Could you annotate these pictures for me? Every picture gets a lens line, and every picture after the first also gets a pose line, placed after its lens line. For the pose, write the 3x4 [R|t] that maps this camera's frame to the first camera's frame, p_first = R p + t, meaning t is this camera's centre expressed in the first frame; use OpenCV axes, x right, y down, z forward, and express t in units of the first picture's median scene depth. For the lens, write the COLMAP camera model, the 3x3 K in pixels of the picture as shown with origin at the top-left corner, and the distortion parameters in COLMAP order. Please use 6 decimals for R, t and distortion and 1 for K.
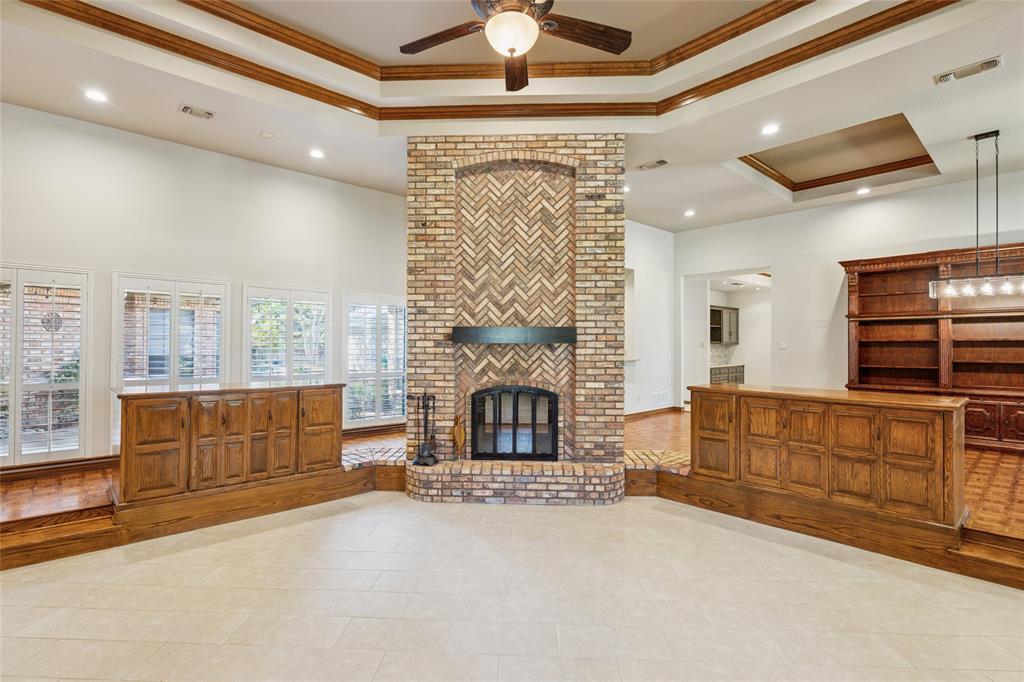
lens RADIAL K [[489.8, 0, 507.3], [0, 489.8, 339.5], [0, 0, 1]] dist [-0.001871, 0.001045]
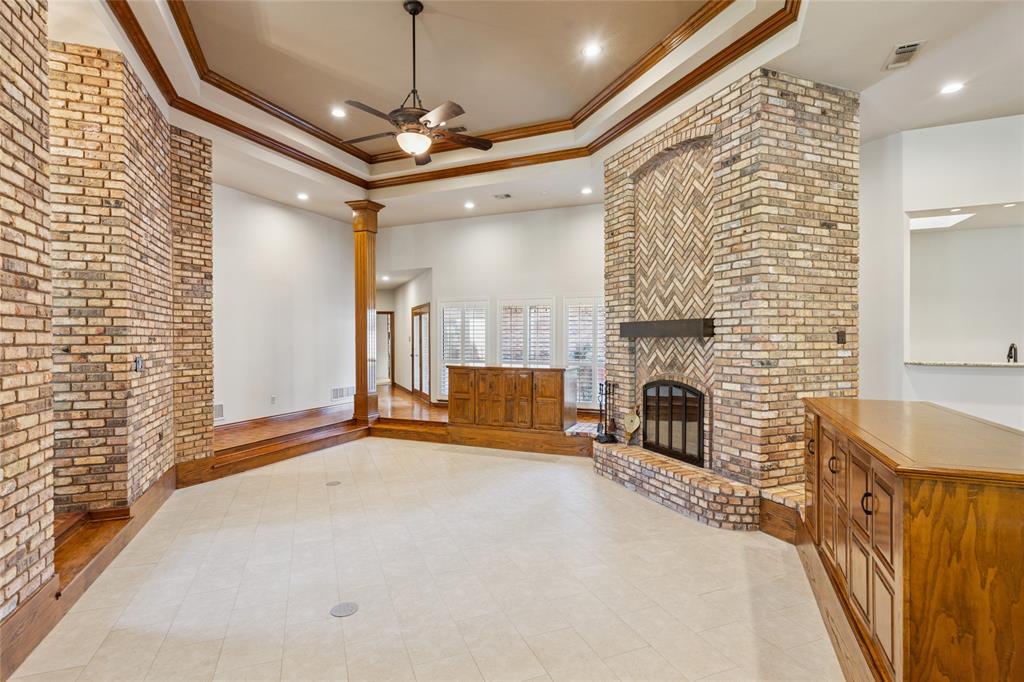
lens RADIAL K [[489.8, 0, 506.5], [0, 489.8, 340.1], [0, 0, 1]] dist [-0.001871, 0.001045]
pose [[0.415969, -0.001412, -0.909378, 0.777734], [0.011047, 0.999933, 0.003500, 0.006362], [0.909312, -0.011502, 0.415956, 0.302933]]
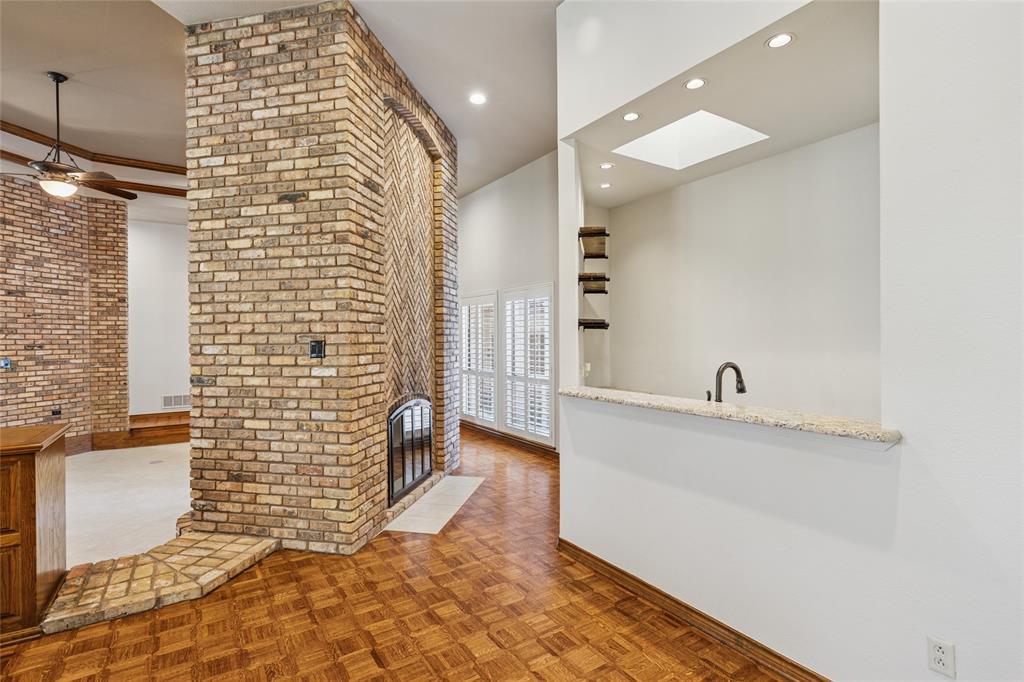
lens RADIAL K [[489.8, 0, 510.7], [0, 489.8, 339.7], [0, 0, 1]] dist [-0.001871, 0.001045]
pose [[-0.151096, 0.000803, -0.988519, 0.816947], [0.015809, 0.999874, -0.001604, 0.003940], [0.988393, -0.015870, -0.151089, 1.535296]]
